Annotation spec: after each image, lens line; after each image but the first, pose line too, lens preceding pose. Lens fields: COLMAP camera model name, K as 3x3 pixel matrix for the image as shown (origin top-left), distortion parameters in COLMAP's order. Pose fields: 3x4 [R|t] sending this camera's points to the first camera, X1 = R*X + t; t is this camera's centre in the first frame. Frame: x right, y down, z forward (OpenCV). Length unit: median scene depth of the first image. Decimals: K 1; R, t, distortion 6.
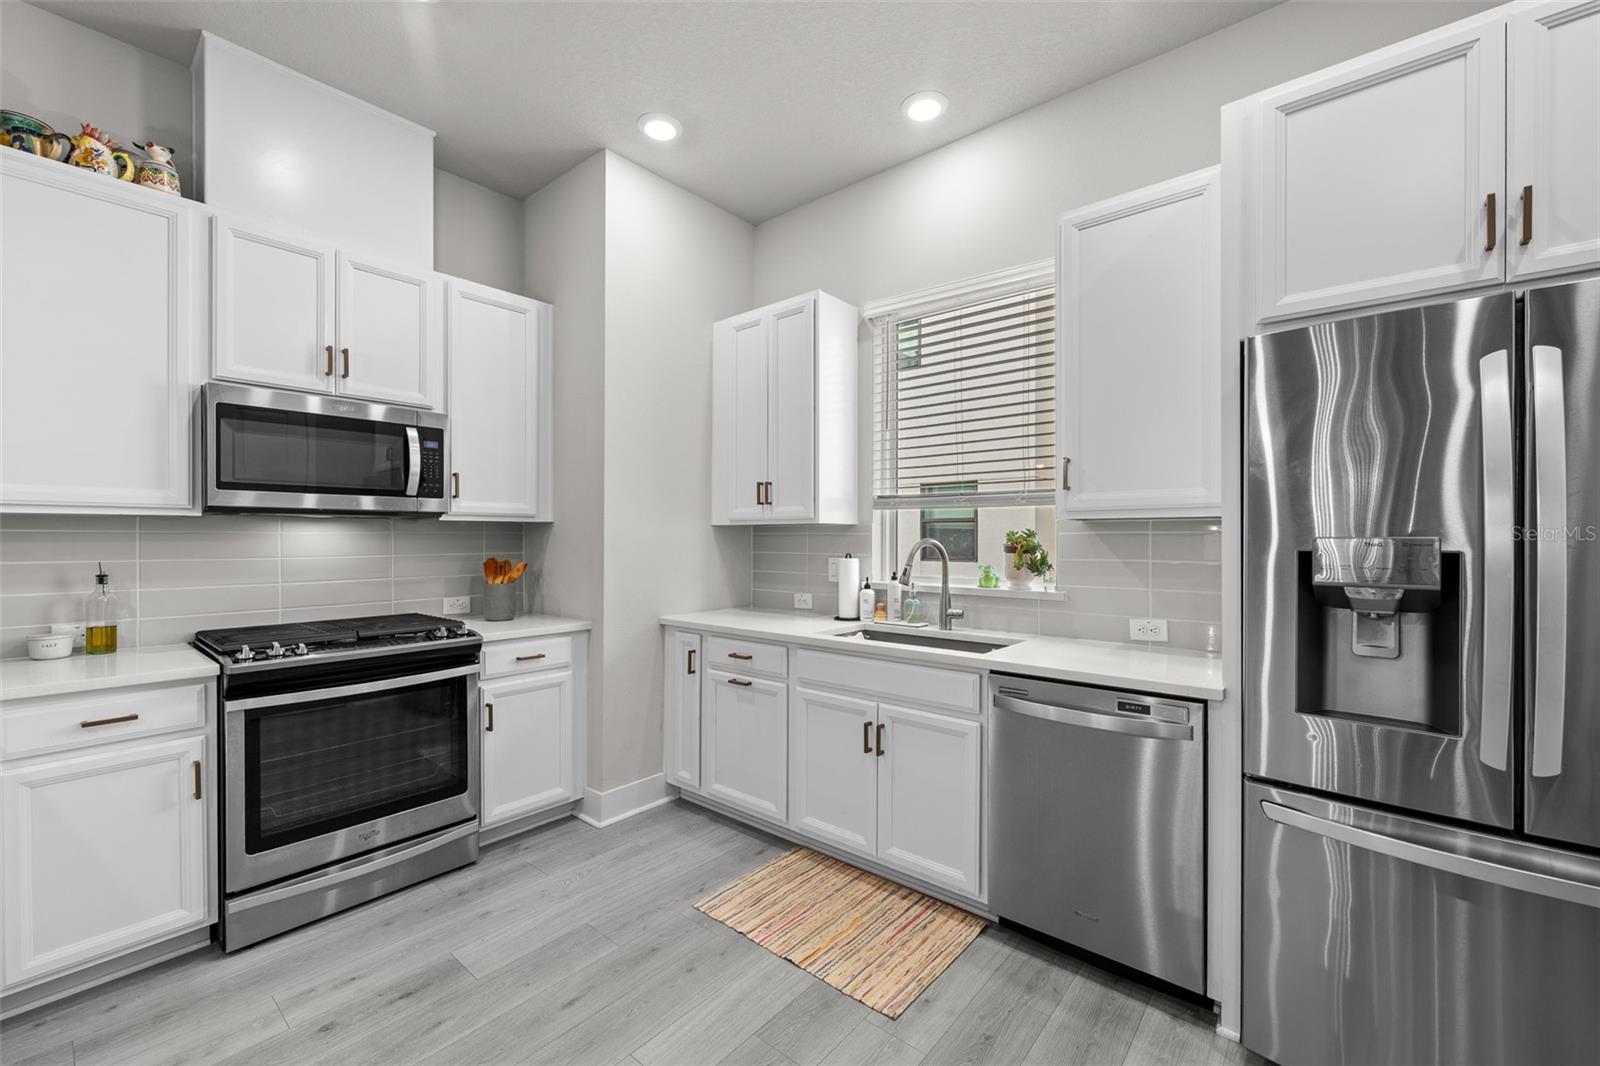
lens RADIAL K [[653.3, 0, 801.2], [0, 653.3, 537.2], [0, 0, 1]] dist [0.000669, 0.000189]
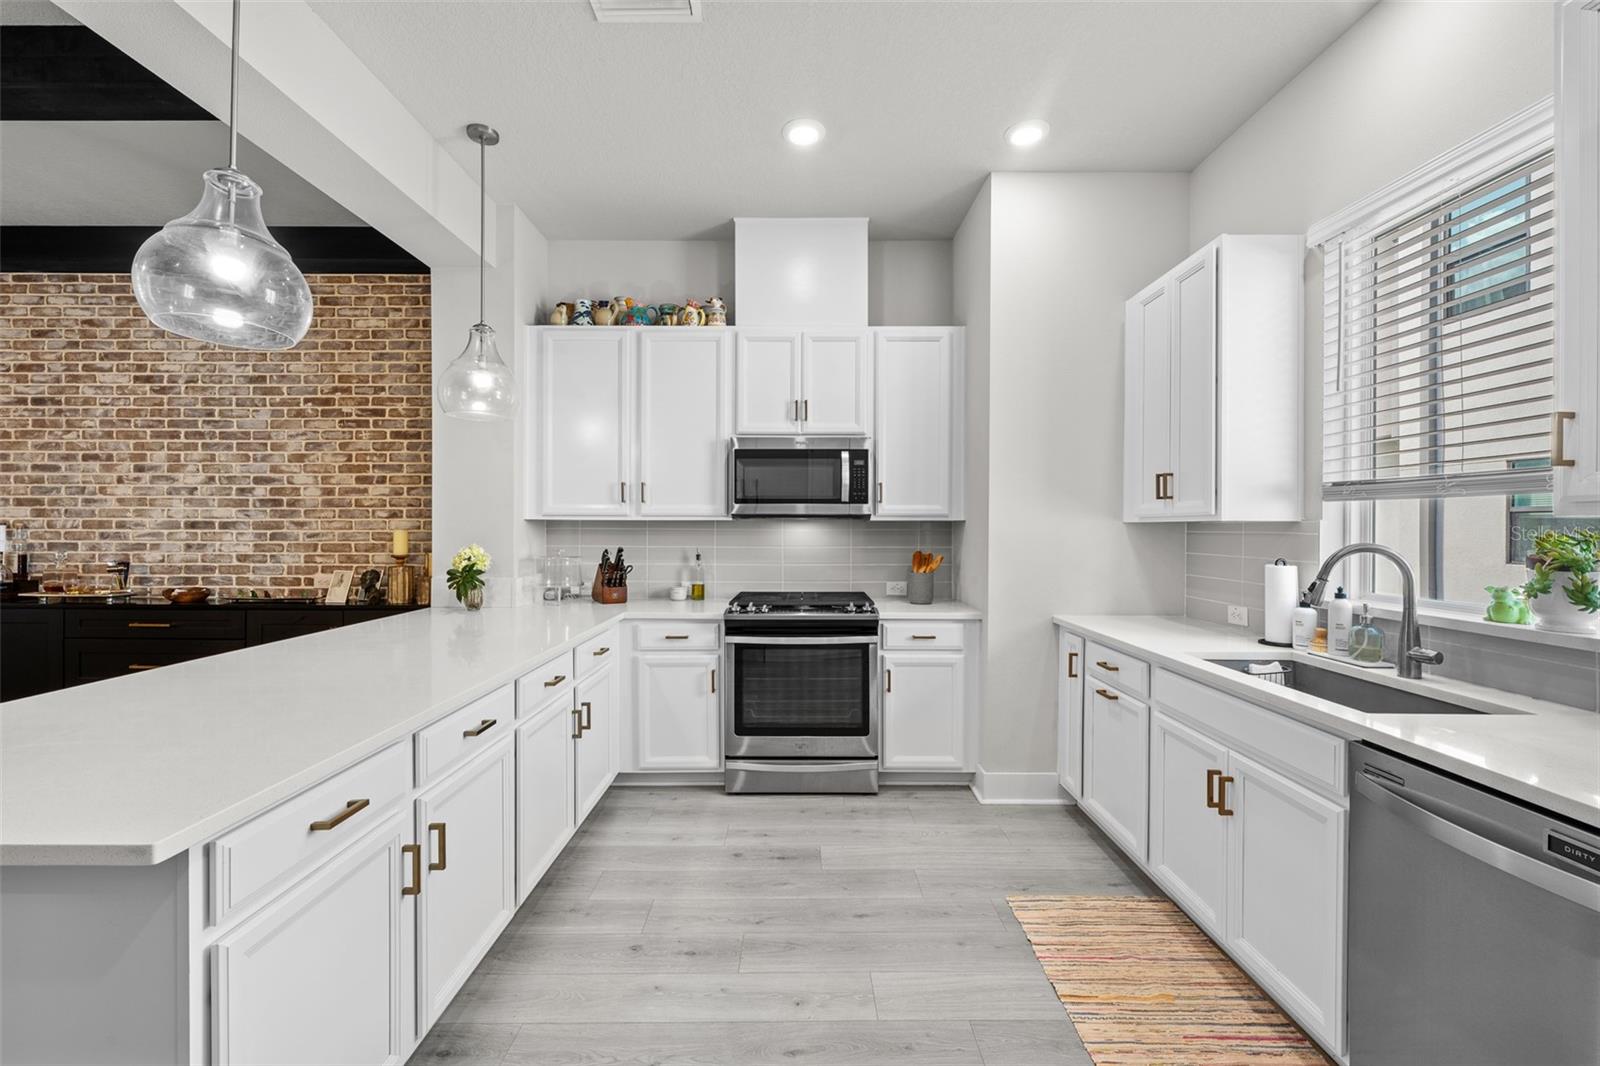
lens RADIAL K [[646.2, 0, 799.0], [0, 646.2, 527.8], [0, 0, 1]] dist [0.000501, 0.000138]
pose [[0.643624, 0.002364, -0.765338, 0.339196], [-0.002939, 0.999995, 0.000618, -0.012913], [0.765336, 0.001851, 0.643628, 0.084269]]
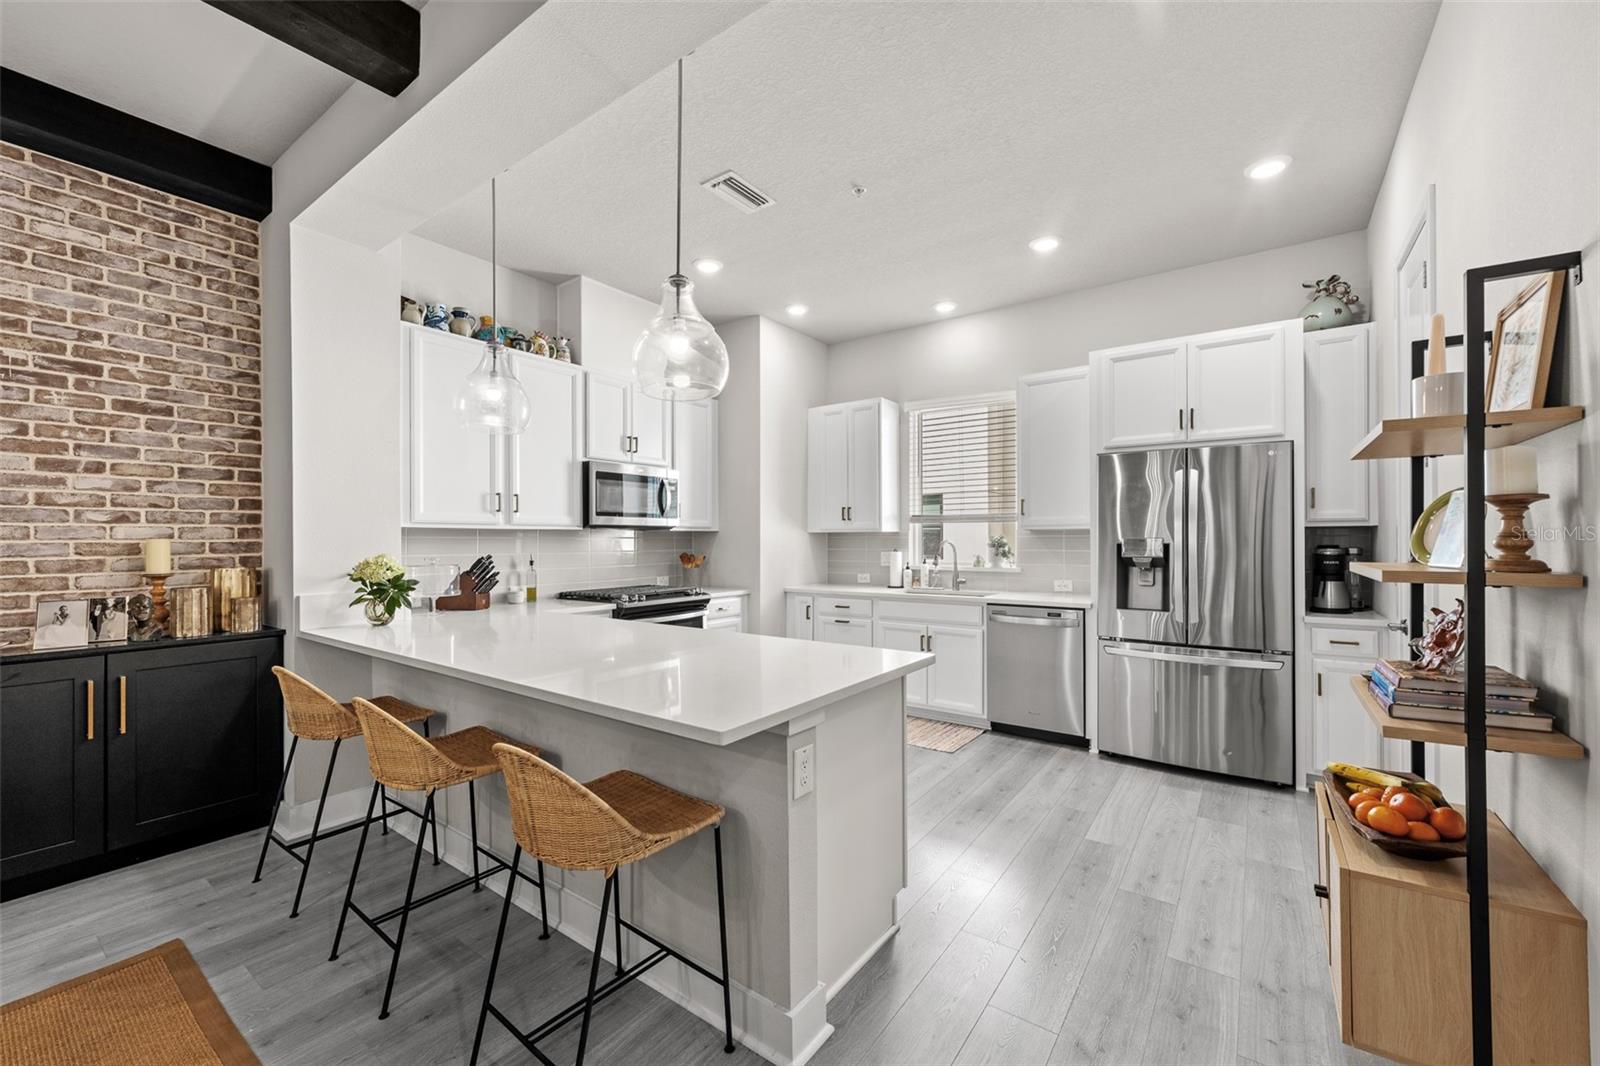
lens RADIAL K [[636.8, 0, 798.3], [0, 636.8, 538.1], [0, 0, 1]] dist [-0.000325, 0.000017]
pose [[0.997451, -0.004420, 0.071216, -0.350308], [0.004673, 0.999983, -0.003388, 0.001229], [-0.071200, 0.003712, 0.997455, -0.751159]]
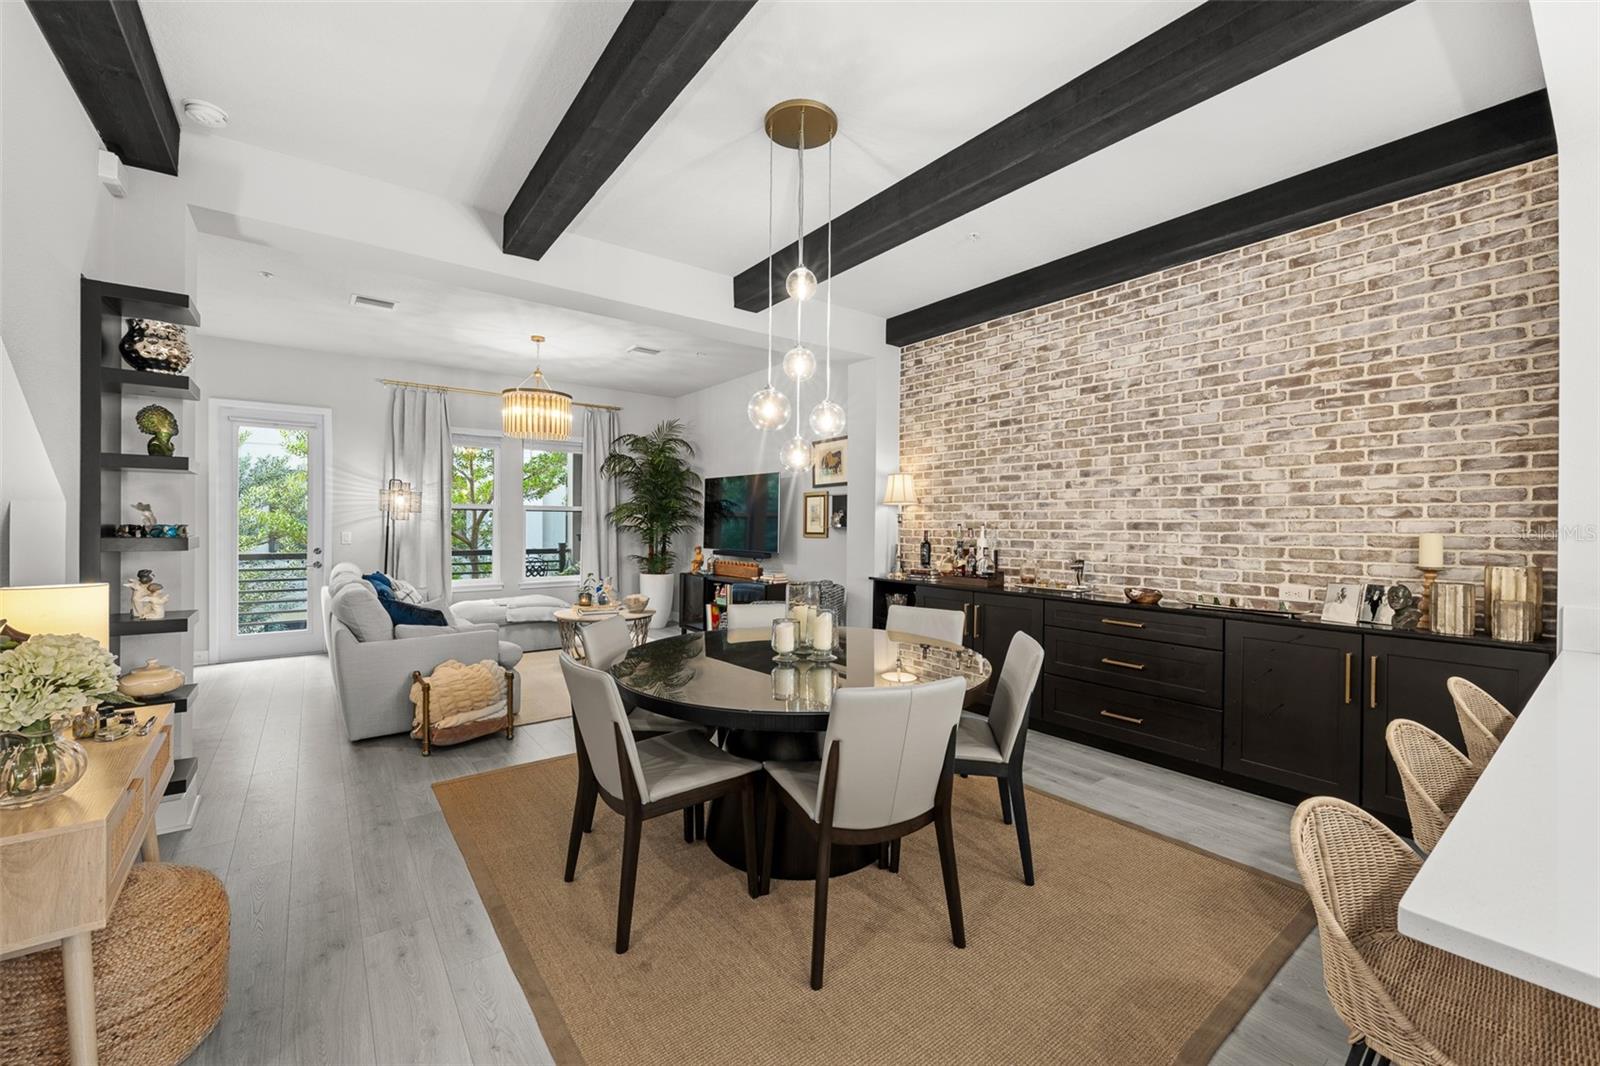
lens RADIAL K [[639.6, 0, 799.1], [0, 639.6, 527.0], [0, 0, 1]] dist [-0.001241, 0.000161]
pose [[-0.219089, 0.000453, -0.975705, -0.057893], [-0.008460, 0.999961, 0.002364, -0.009243], [0.975668, 0.008772, -0.219076, -0.444591]]
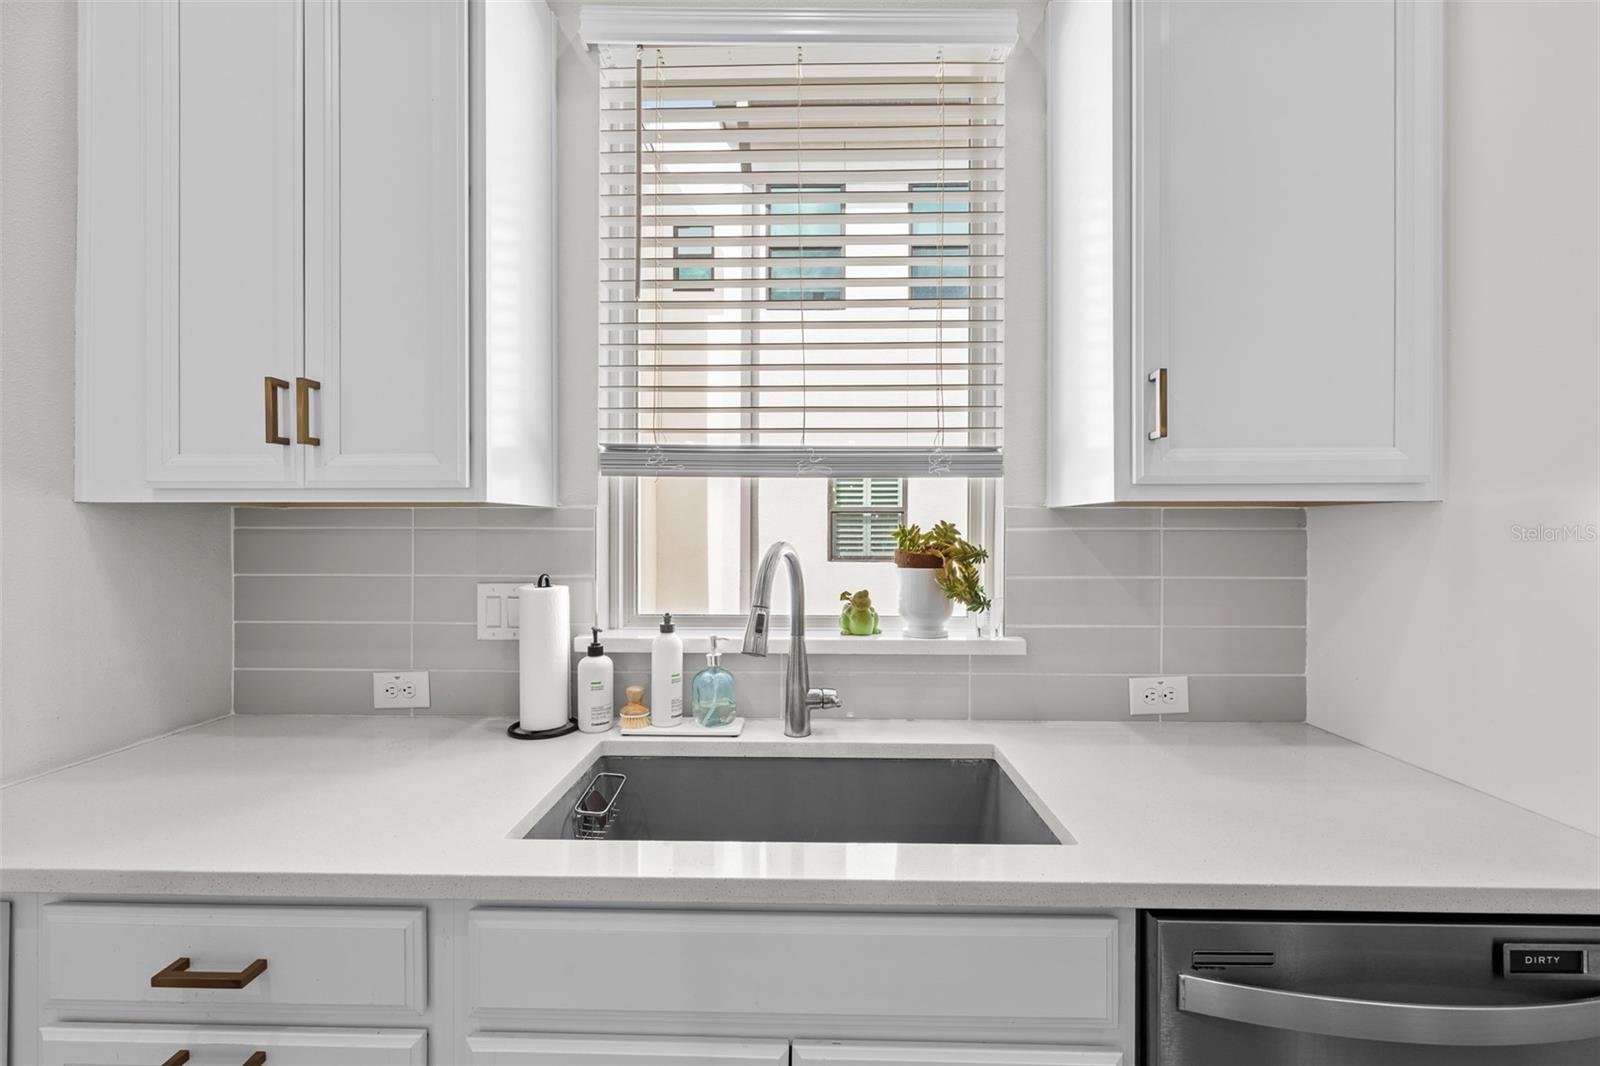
lens RADIAL K [[653.1, 0, 799.0], [0, 653.1, 529.5], [0, 0, 1]] dist [-0.001175, 0.000184]
pose [[0.780141, -0.002609, 0.625598, -0.074967], [0.000524, 0.999994, 0.003517, -0.007373], [-0.625603, -0.002416, 0.780138, 0.657744]]
